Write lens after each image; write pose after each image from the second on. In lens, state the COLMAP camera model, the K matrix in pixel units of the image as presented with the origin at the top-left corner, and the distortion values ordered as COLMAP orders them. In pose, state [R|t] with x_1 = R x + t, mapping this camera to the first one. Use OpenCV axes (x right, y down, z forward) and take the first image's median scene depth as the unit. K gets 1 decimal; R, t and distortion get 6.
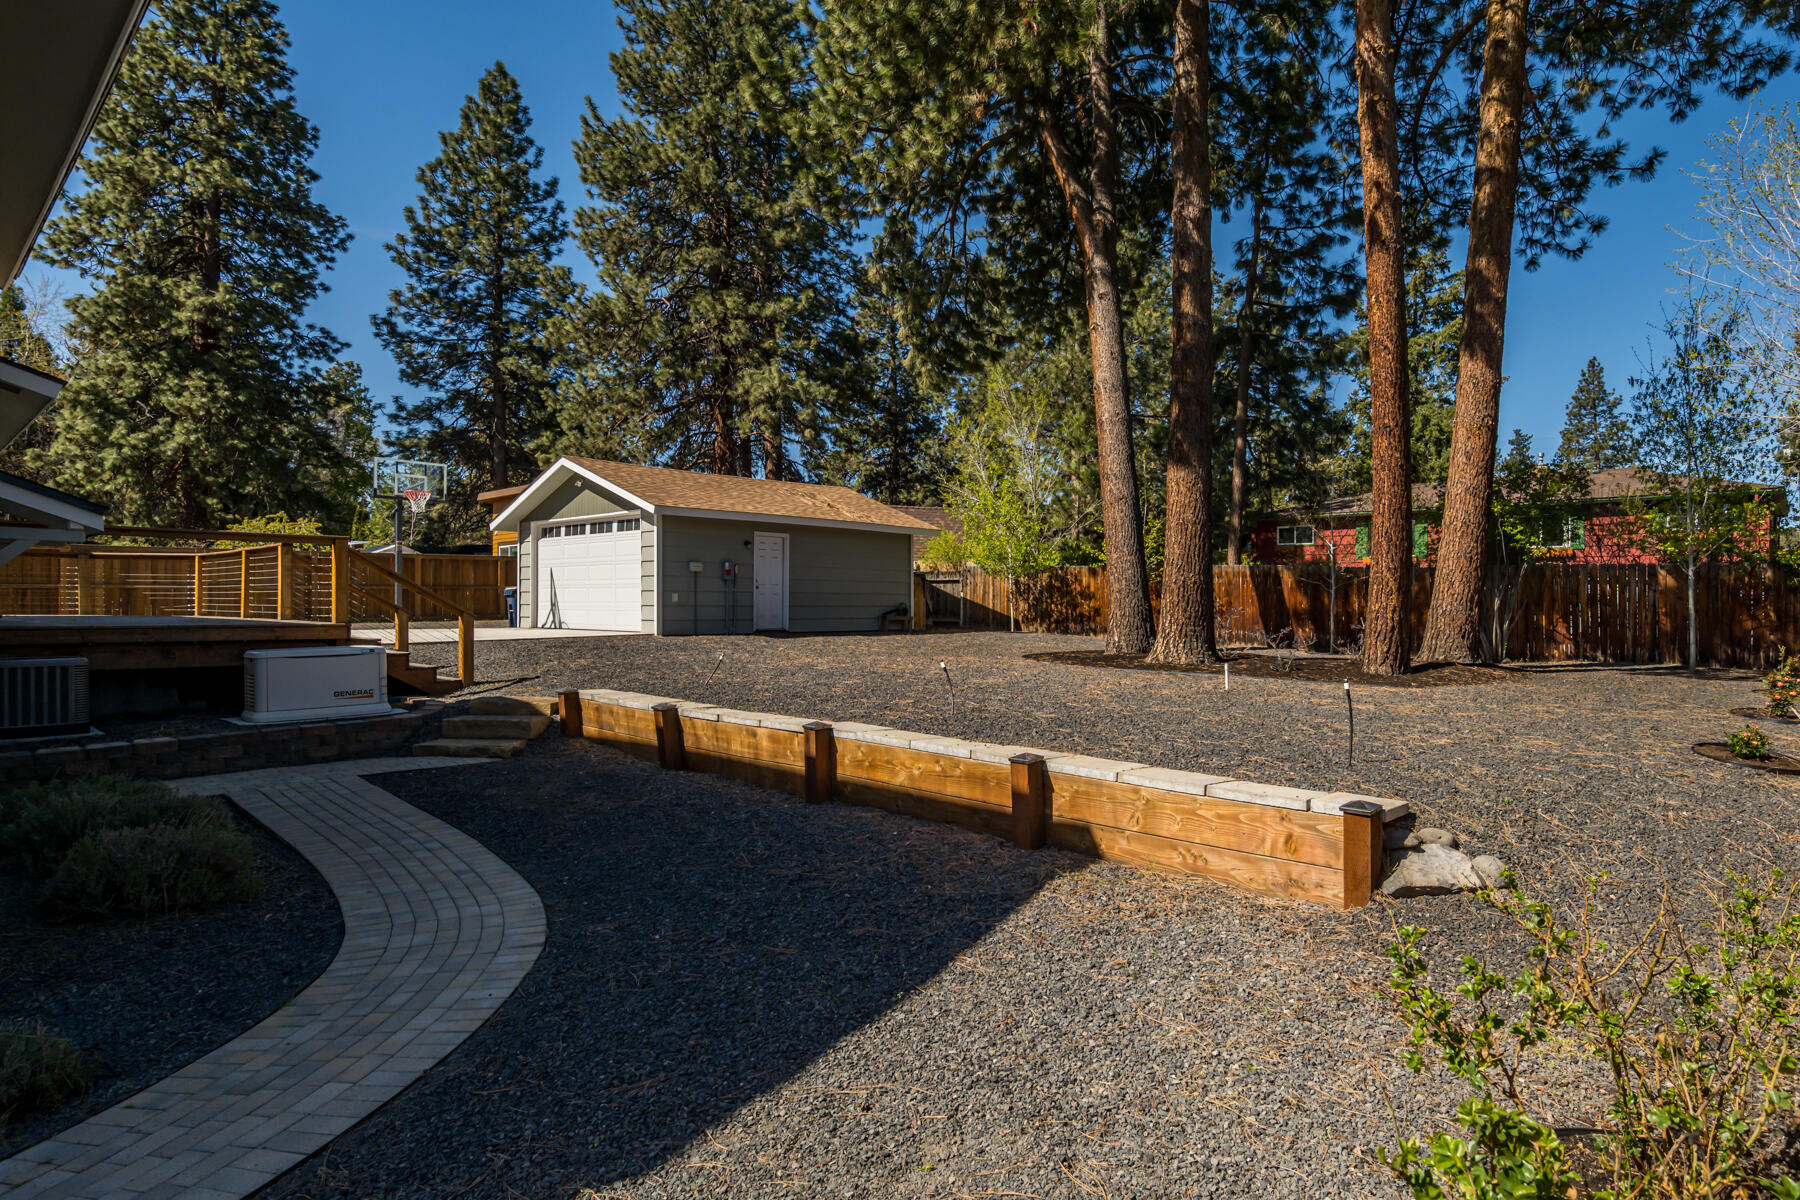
lens RADIAL K [[909.9, 0, 905.7], [0, 909.9, 598.2], [0, 0, 1]] dist [-0.017513, 0.007618]
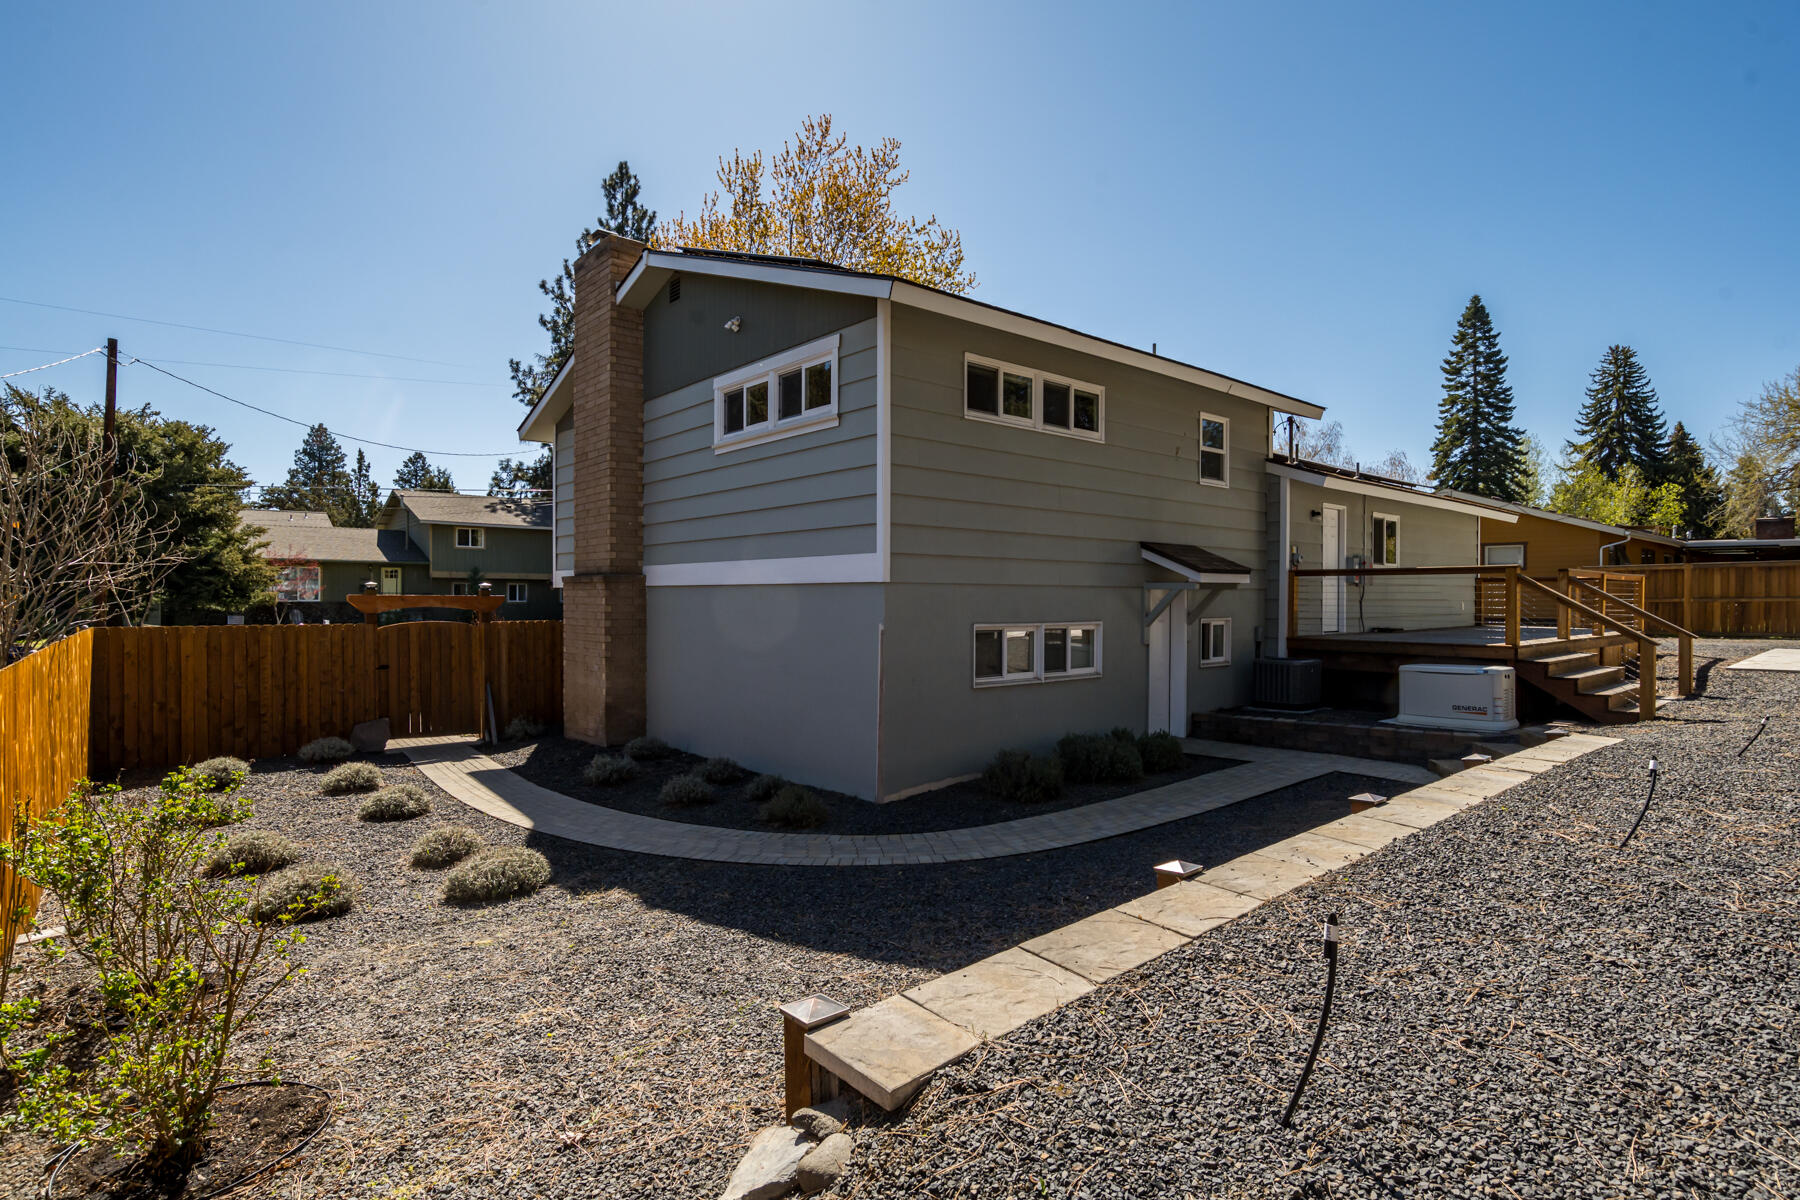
lens RADIAL K [[909.9, 0, 904.8], [0, 909.9, 608.3], [0, 0, 1]] dist [-0.017513, 0.007618]
pose [[-0.077237, -0.007323, -0.996986, 1.206813], [-0.003821, 0.999968, -0.007049, 0.010363], [0.997005, 0.003265, -0.077263, 1.279068]]
